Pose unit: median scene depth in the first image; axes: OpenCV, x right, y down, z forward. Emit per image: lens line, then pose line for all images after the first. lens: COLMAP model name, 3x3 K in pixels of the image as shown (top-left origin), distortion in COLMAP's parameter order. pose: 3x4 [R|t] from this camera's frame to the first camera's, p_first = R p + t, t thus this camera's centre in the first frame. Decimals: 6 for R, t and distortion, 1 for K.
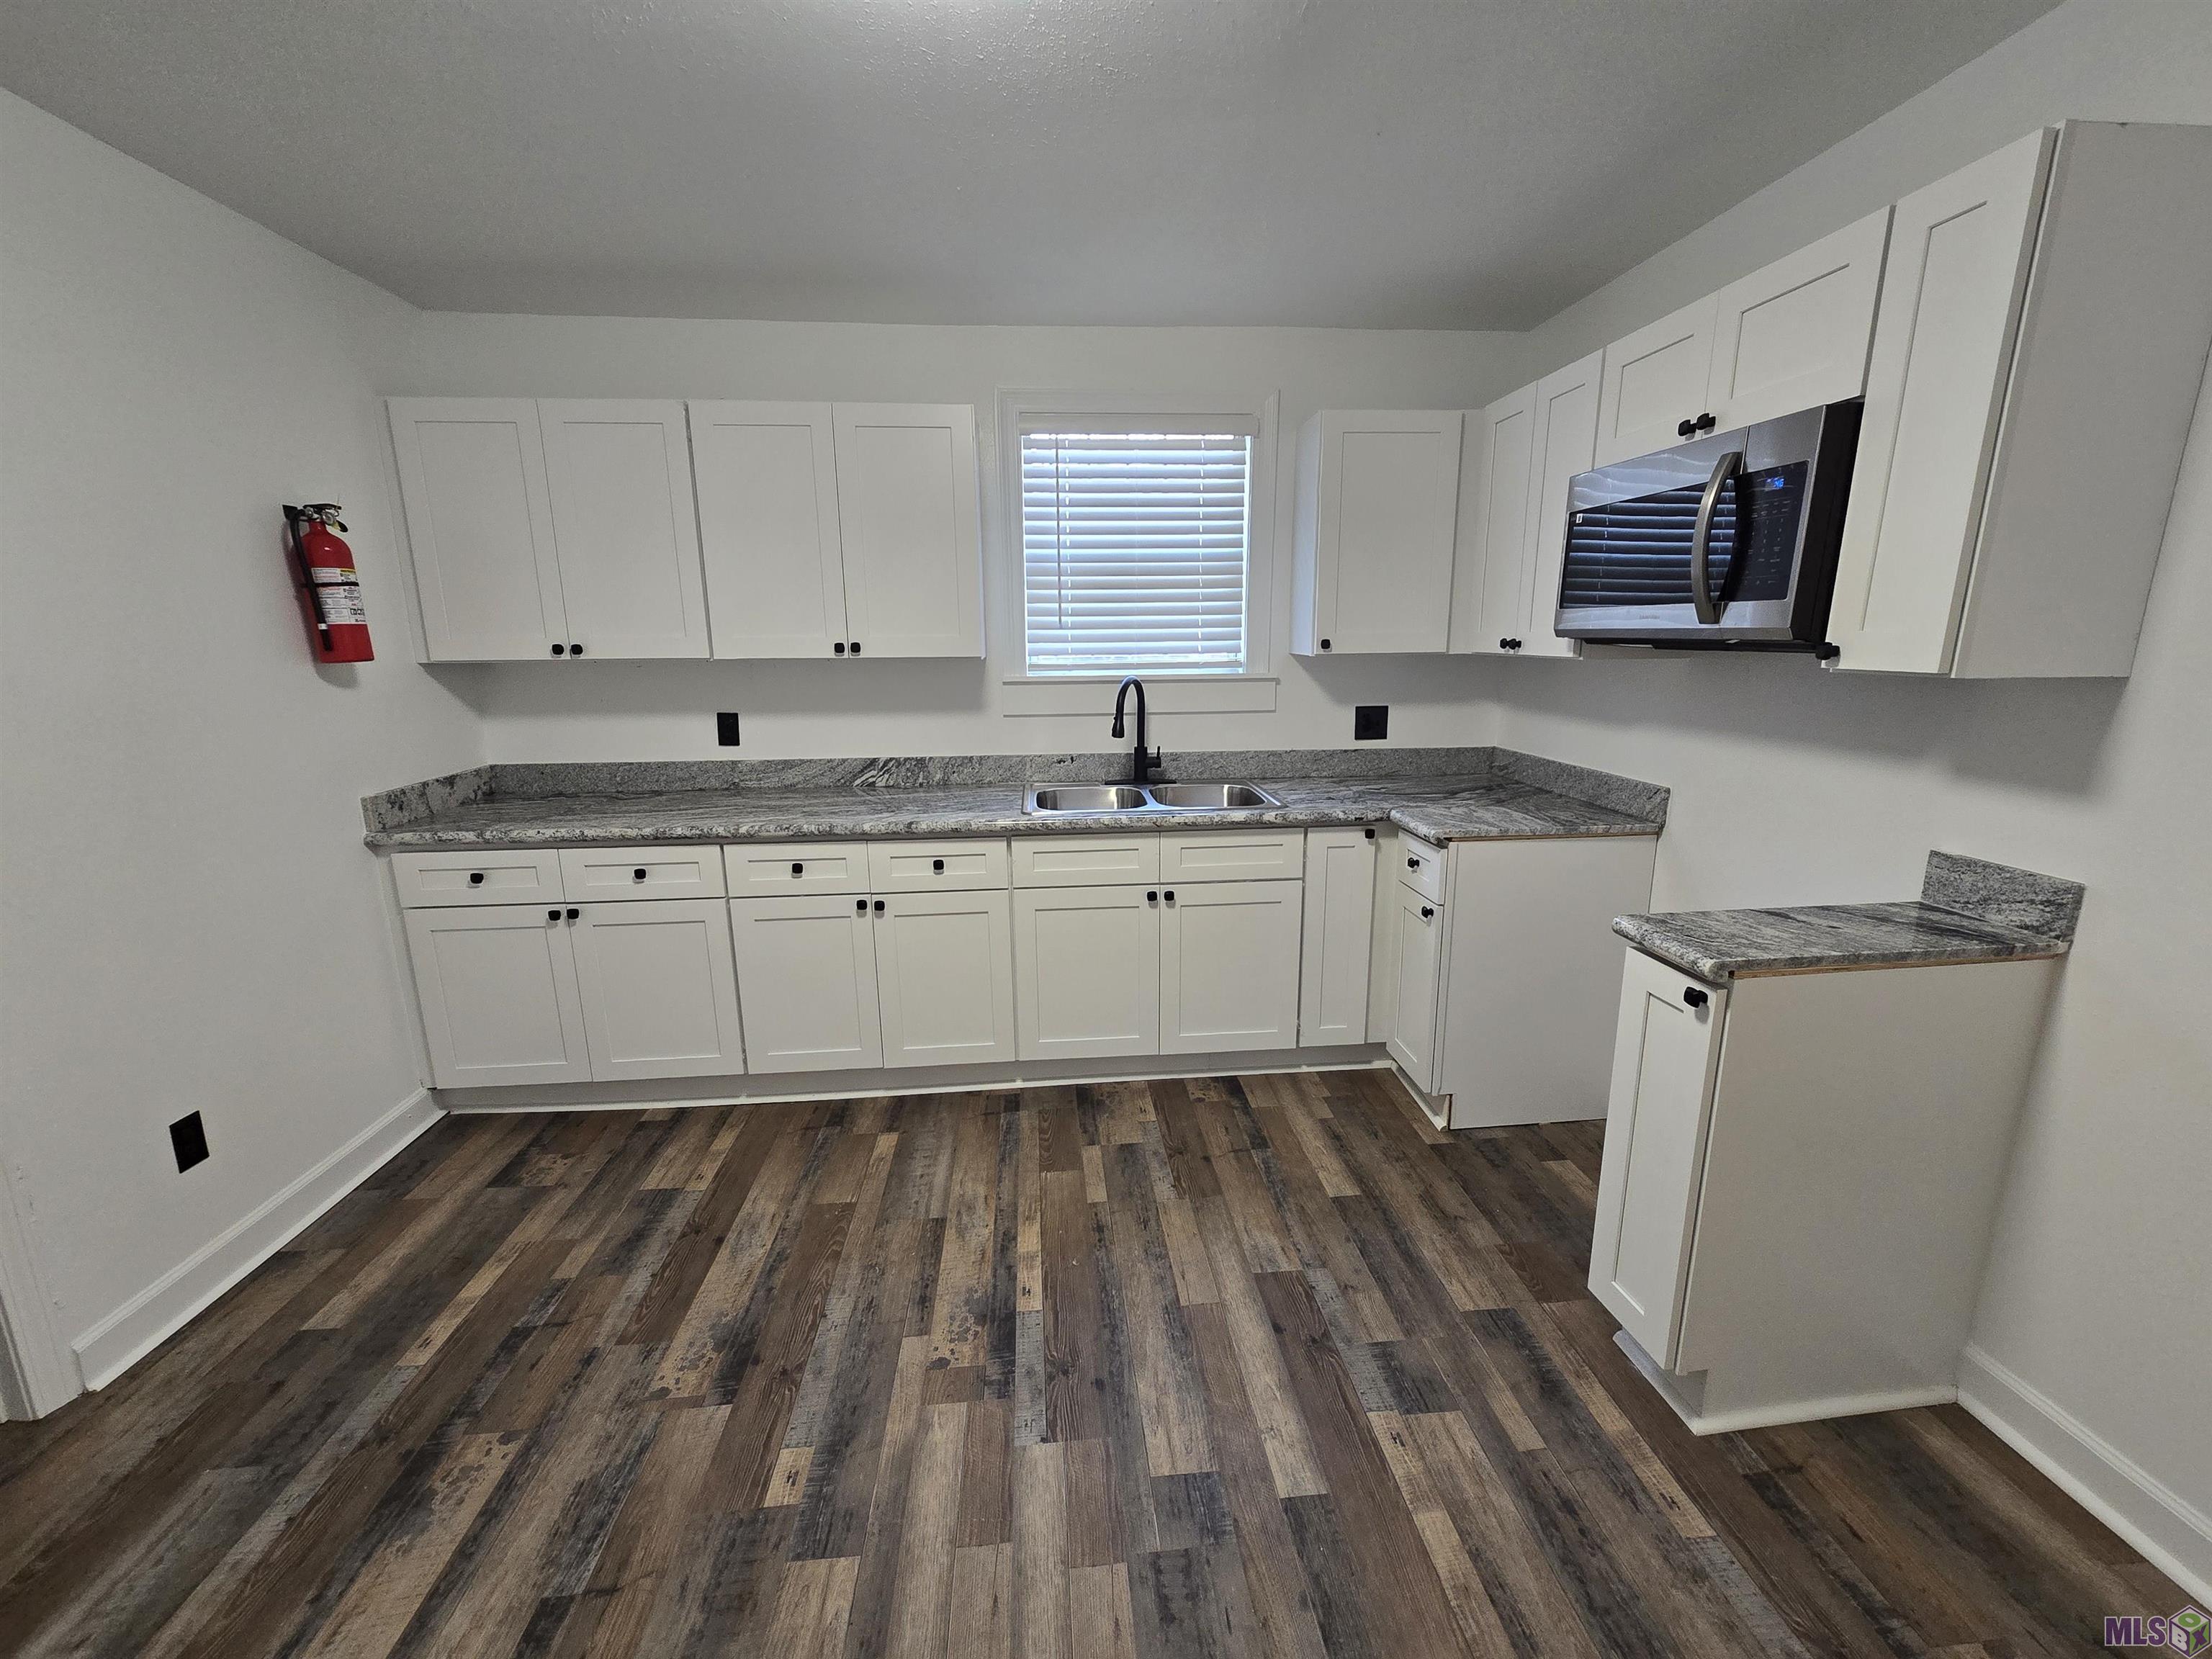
lens RADIAL K [[900.2, 0, 1117.4], [0, 900.2, 835.2], [0, 0, 1]] dist [-0.002551, -0.000144]
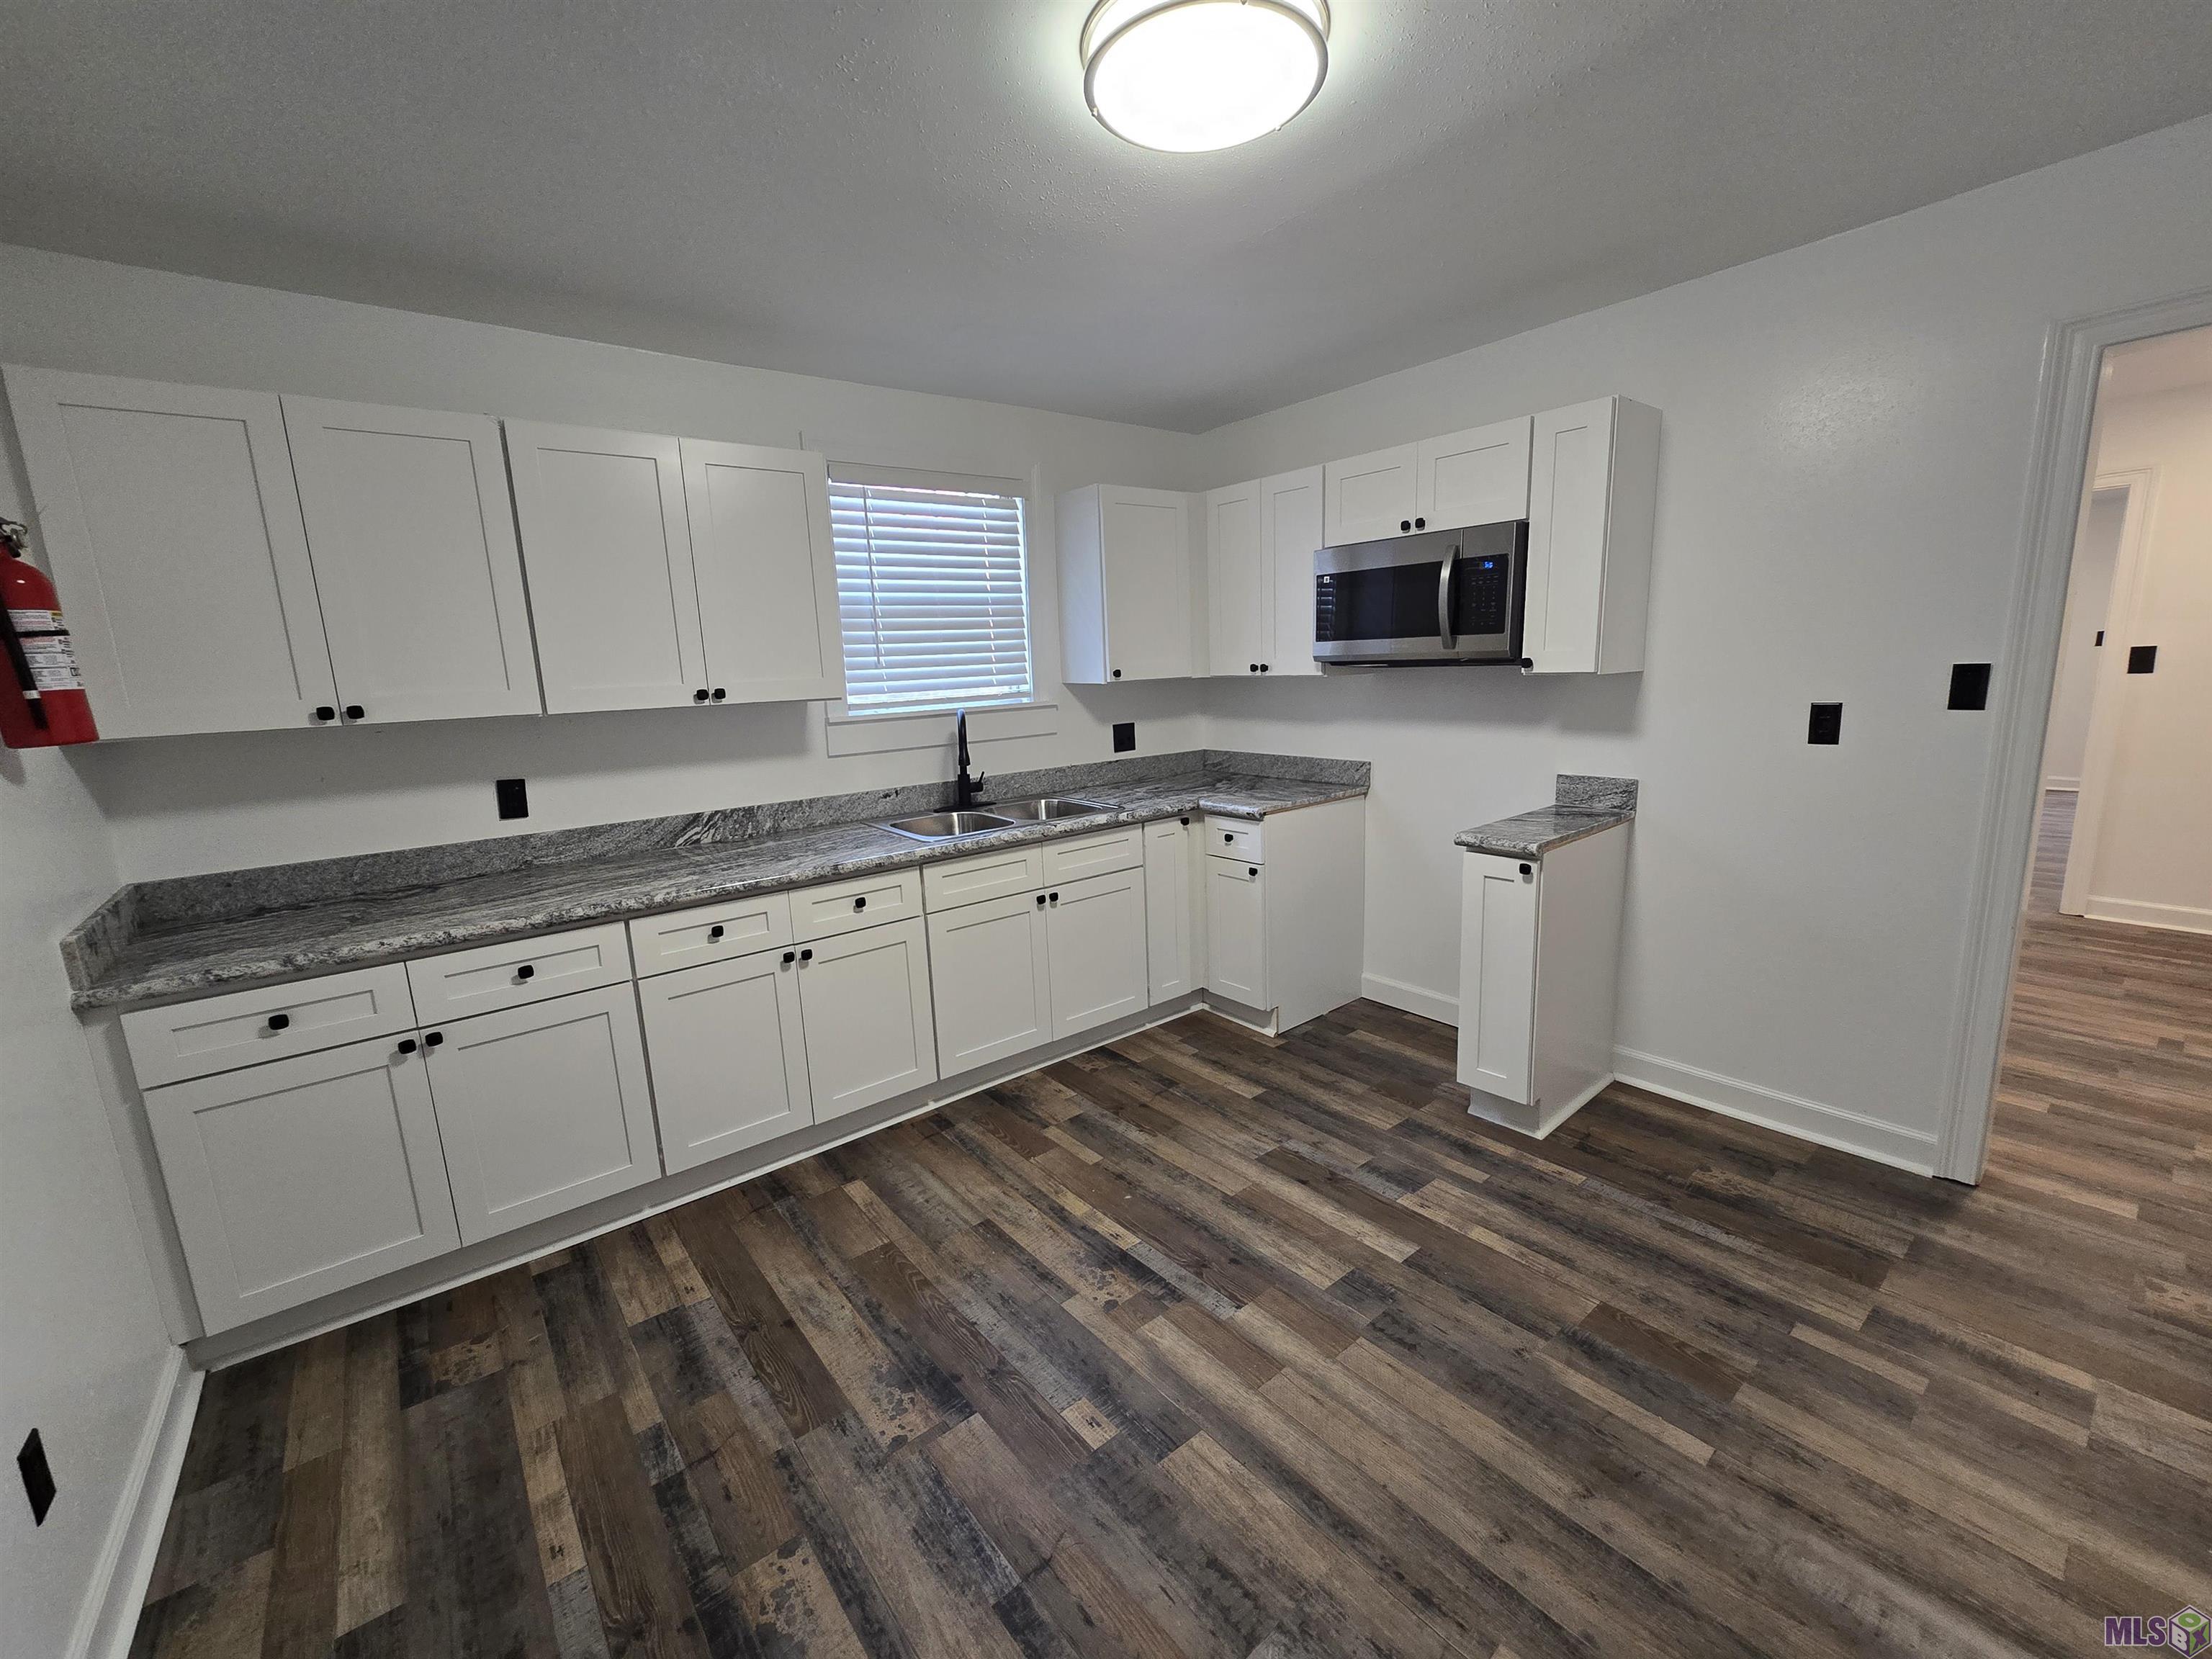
lens RADIAL K [[900.2, 0, 1117.4], [0, 900.2, 835.2], [0, 0, 1]] dist [-0.002551, -0.000144]
pose [[0.832666, -0.130755, 0.538118, -0.536812], [0.151812, 0.988395, 0.005257, -0.003741], [-0.532561, 0.077315, 0.842853, -0.007549]]
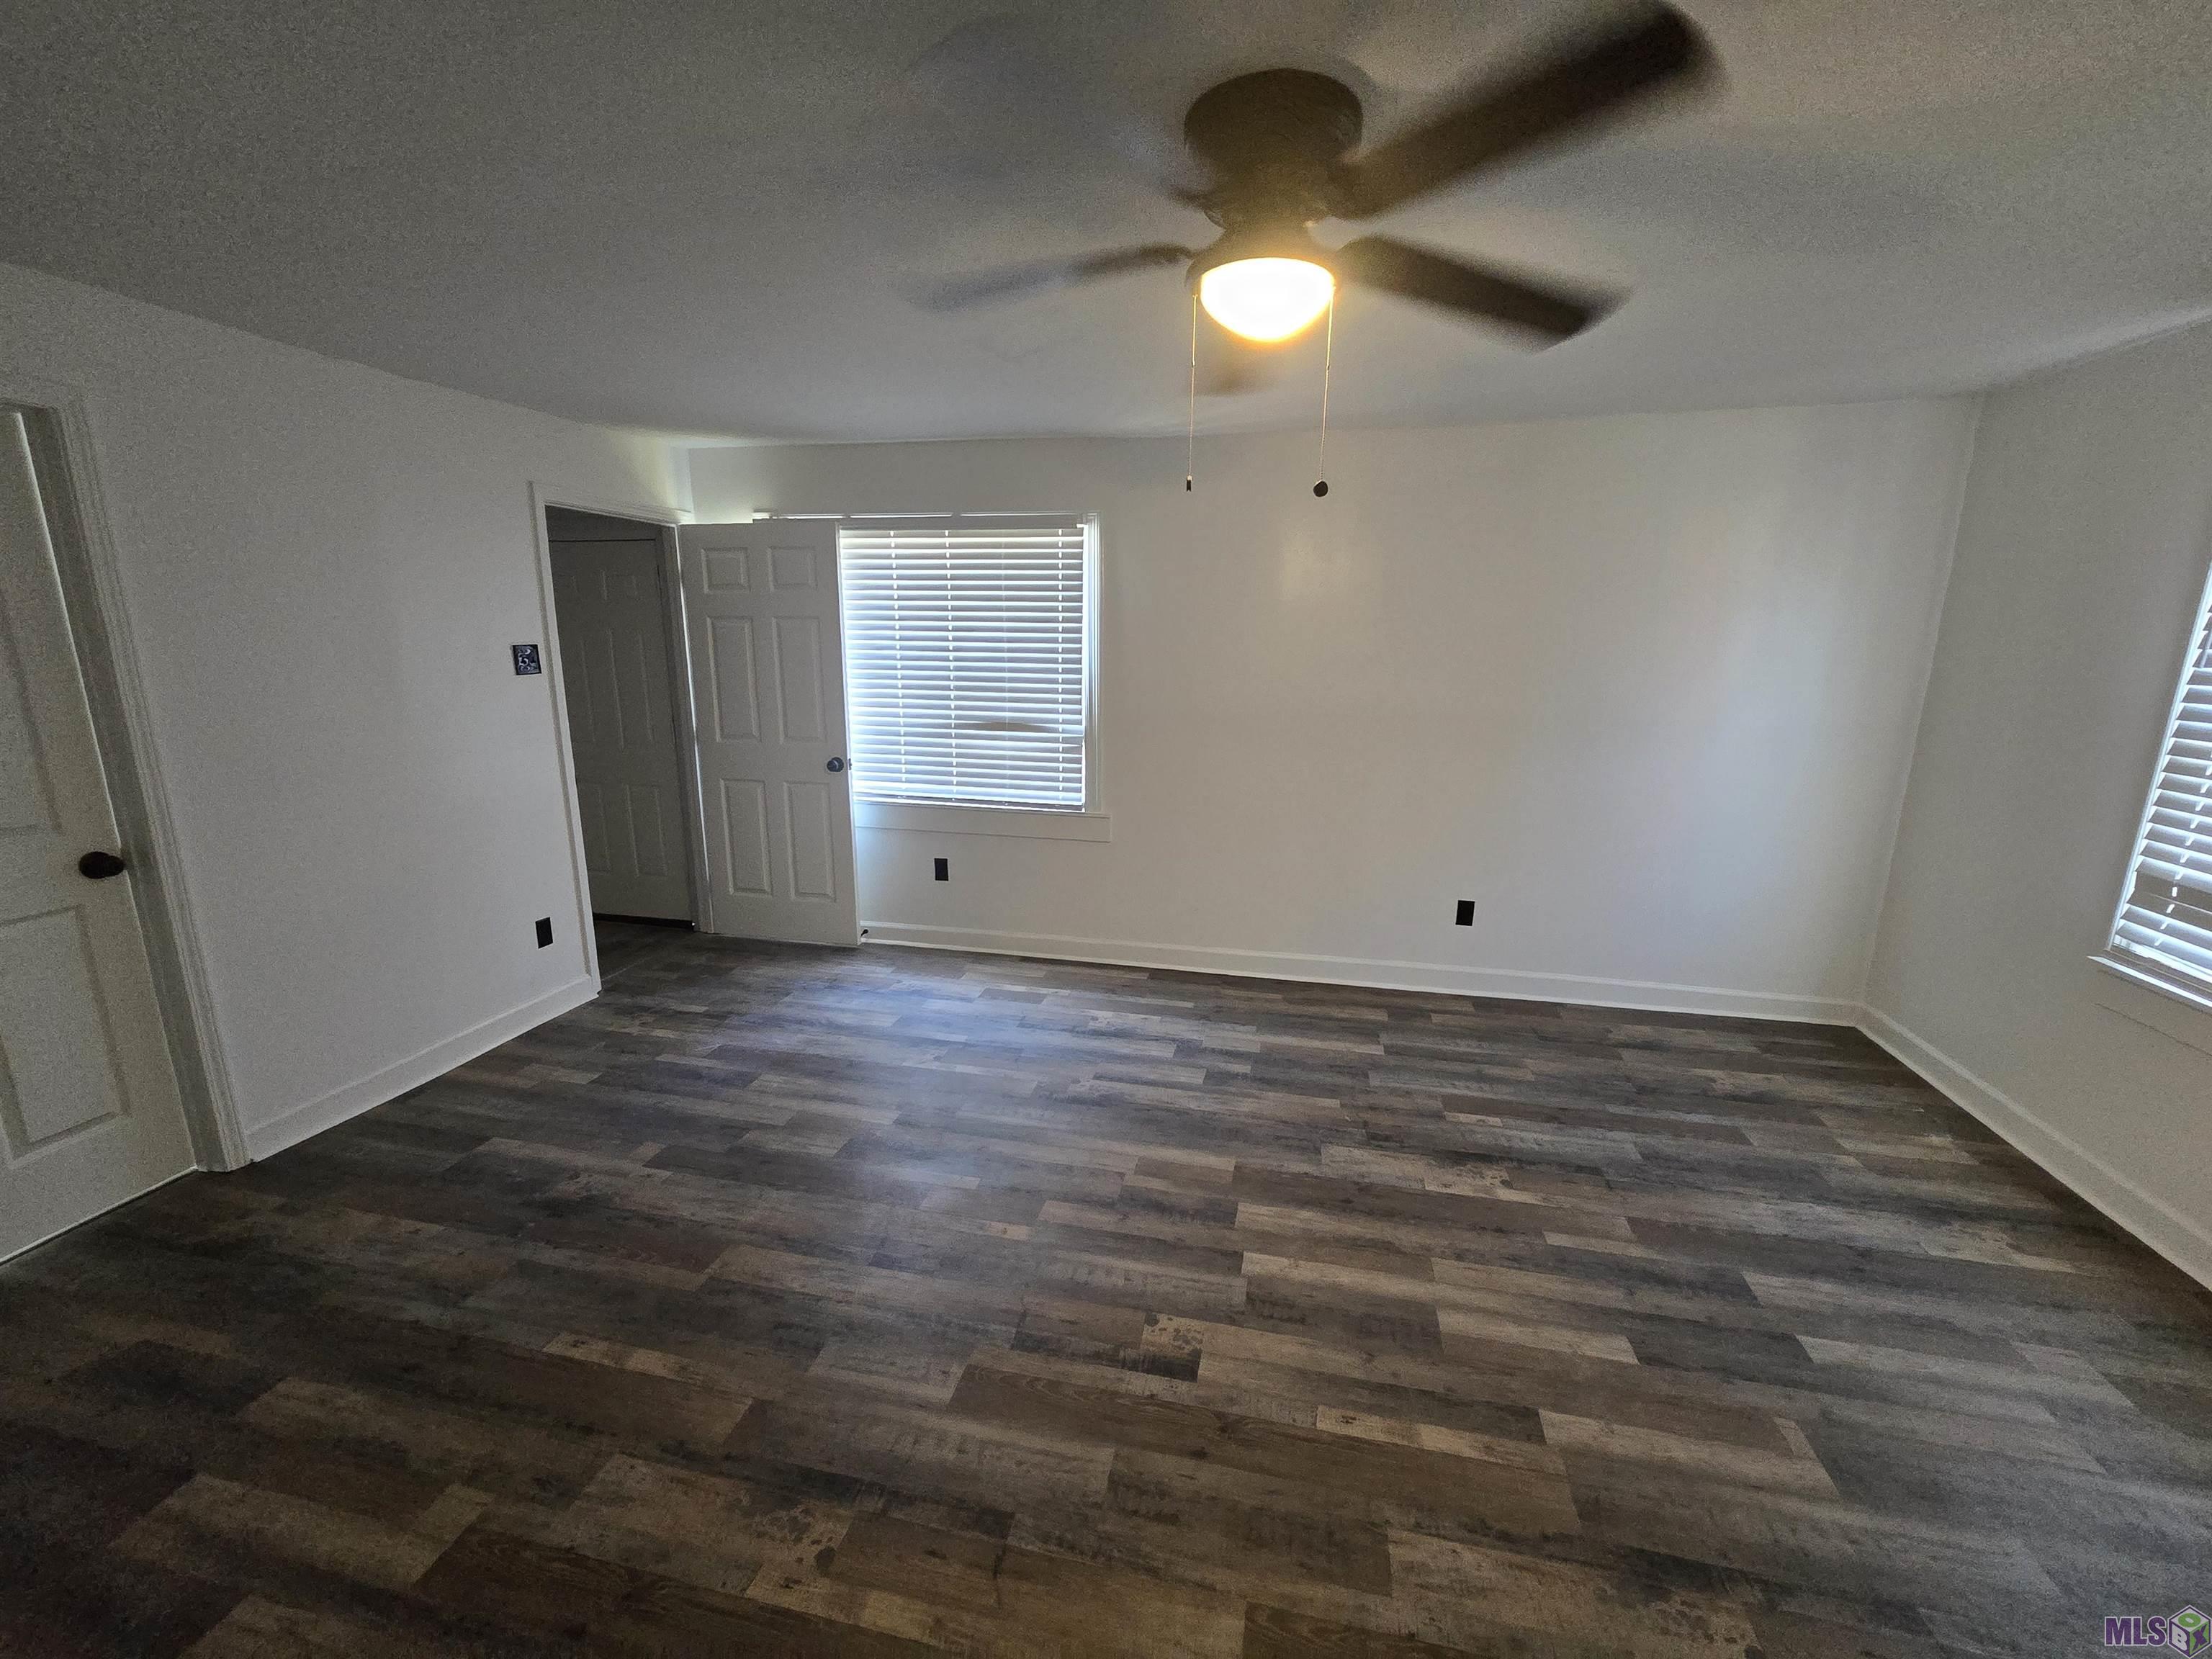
lens RADIAL K [[898.9, 0, 1113.2], [0, 898.9, 834.0], [0, 0, 1]] dist [-0.008210, 0.003838]
pose [[-0.301522, 0.216146, -0.928636, 0.119280], [-0.213463, 0.933939, 0.286690, -0.189042], [0.929257, 0.284673, -0.235464, 0.638213]]
